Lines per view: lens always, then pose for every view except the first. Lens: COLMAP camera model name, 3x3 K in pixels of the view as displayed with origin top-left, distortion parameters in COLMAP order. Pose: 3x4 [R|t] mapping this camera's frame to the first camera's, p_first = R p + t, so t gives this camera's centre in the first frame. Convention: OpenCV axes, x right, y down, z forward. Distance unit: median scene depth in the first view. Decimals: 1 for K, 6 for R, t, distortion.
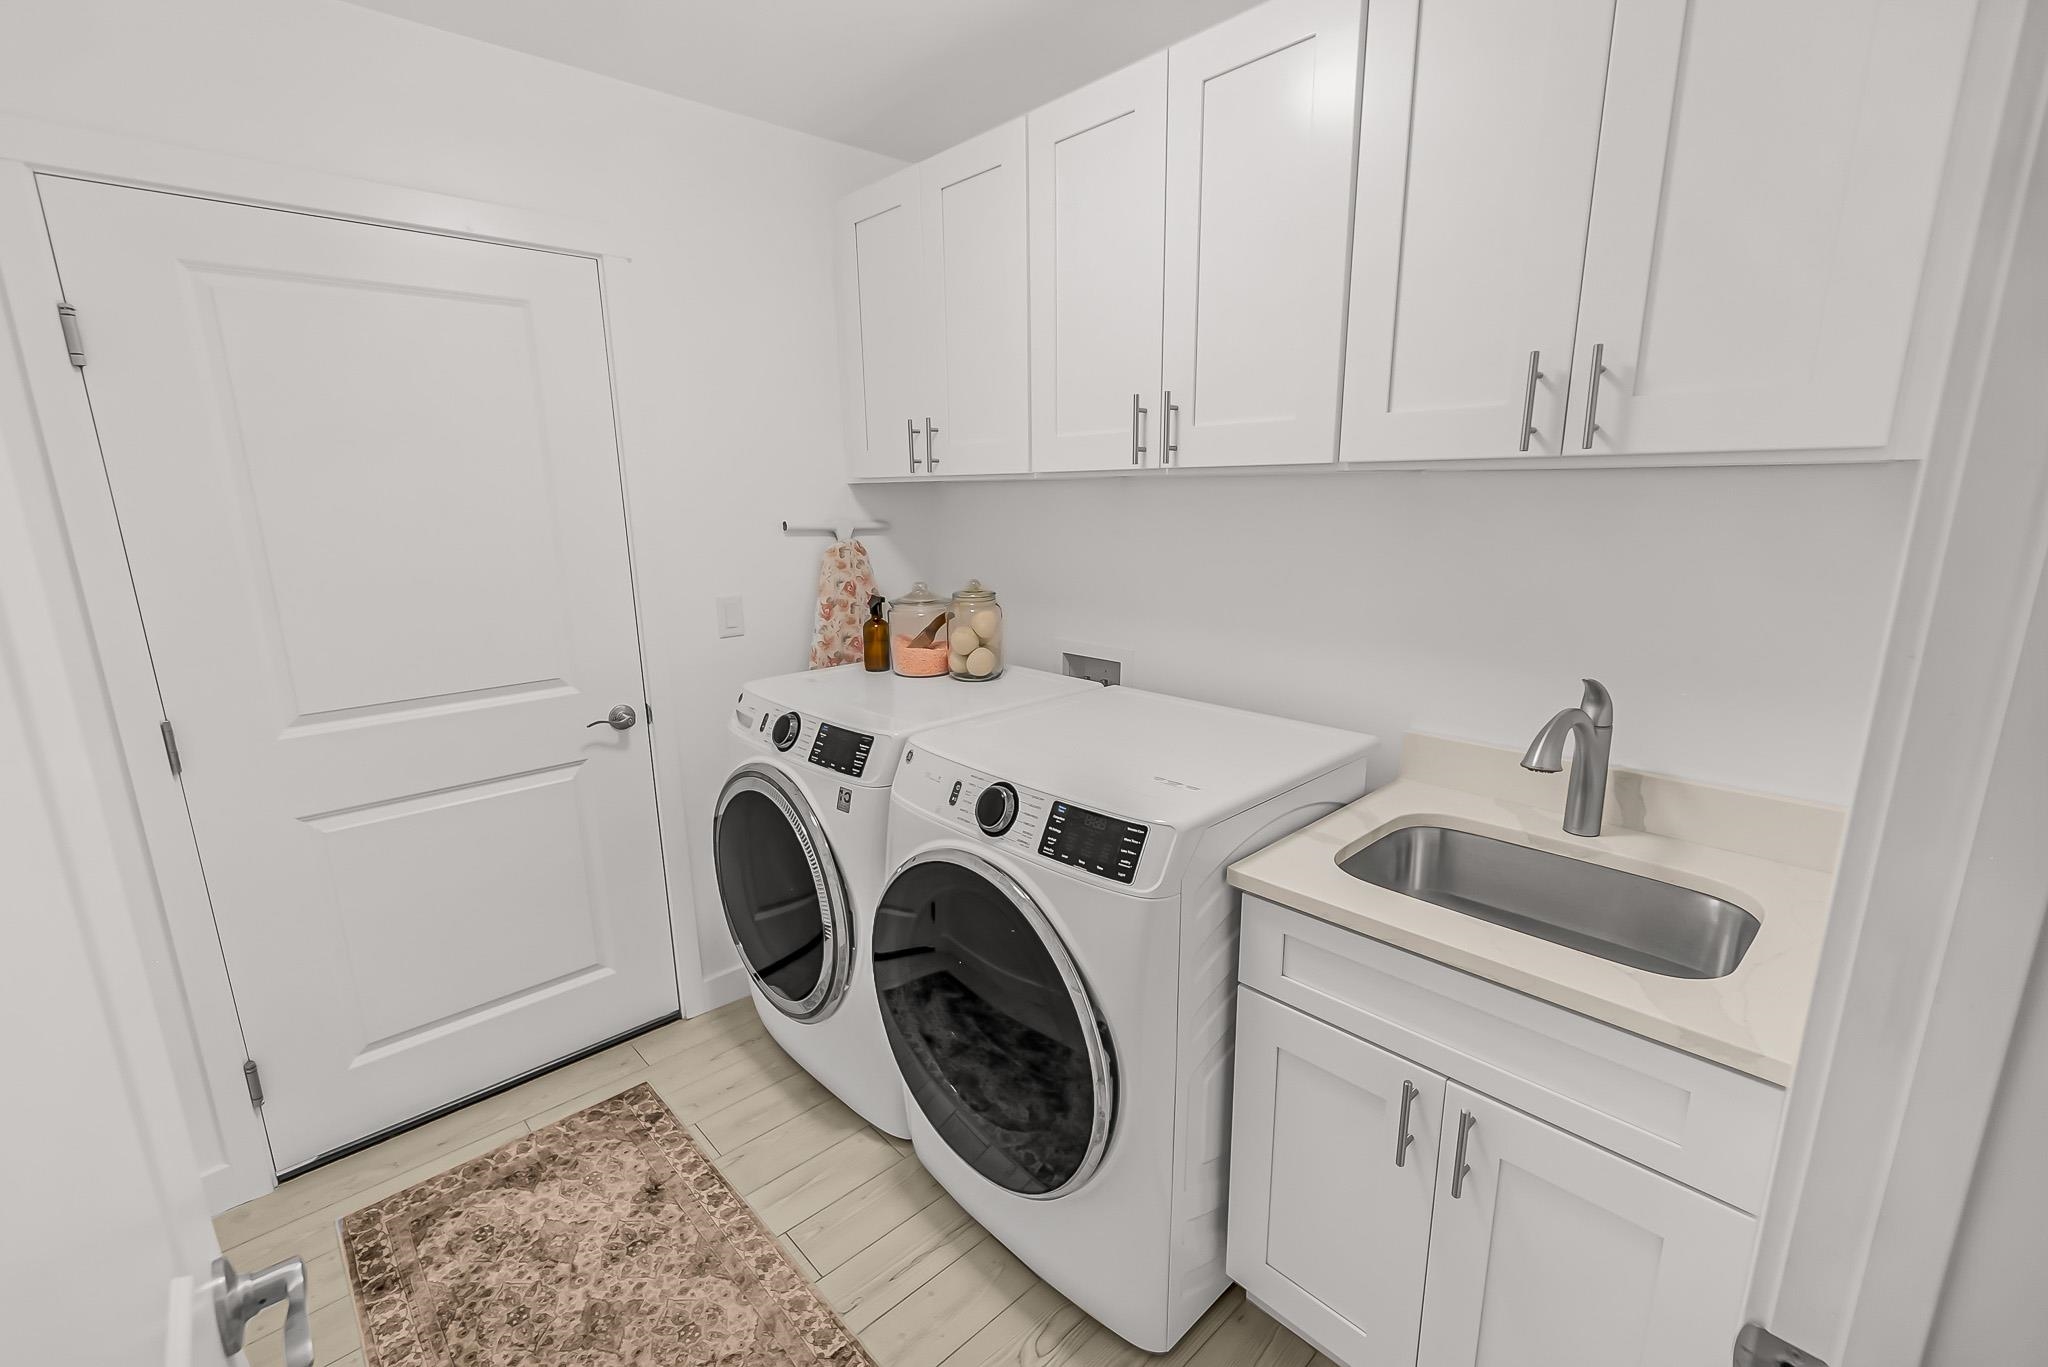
lens RADIAL K [[891.4, 0, 1031.6], [0, 891.4, 688.5], [0, 0, 1]] dist [-0.002920, 0.000614]
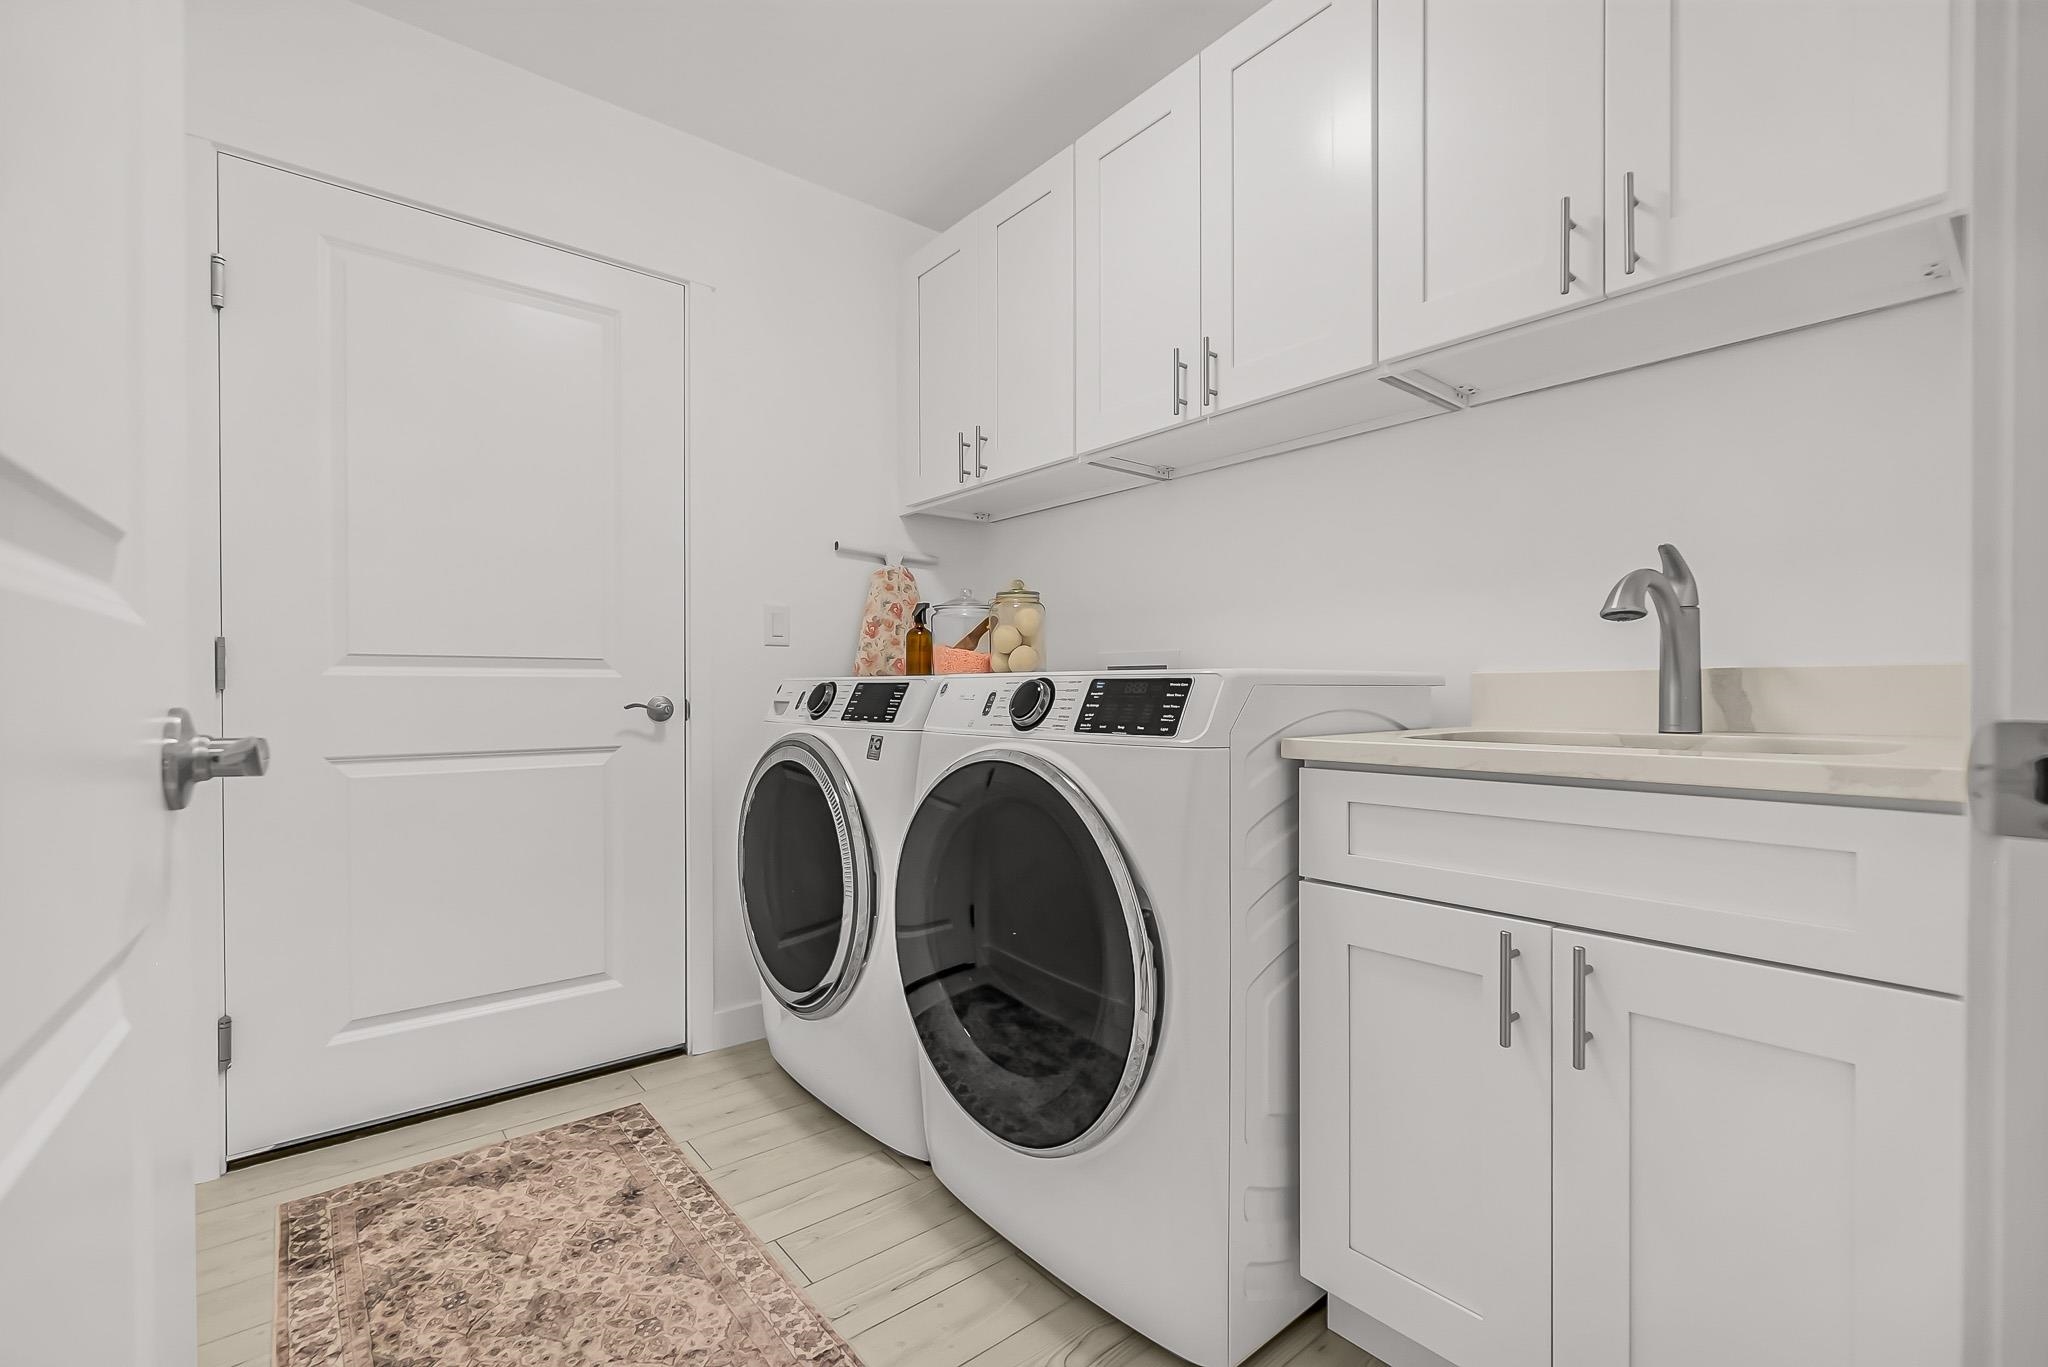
lens RADIAL K [[891.4, 0, 1031.6], [0, 891.4, 688.5], [0, 0, 1]] dist [-0.002920, 0.000614]
pose [[0.998200, 0.009842, -0.059155, 0.014451], [-0.022719, 0.974975, -0.221152, 0.288165], [0.055498, 0.222098, 0.973444, 0.069138]]
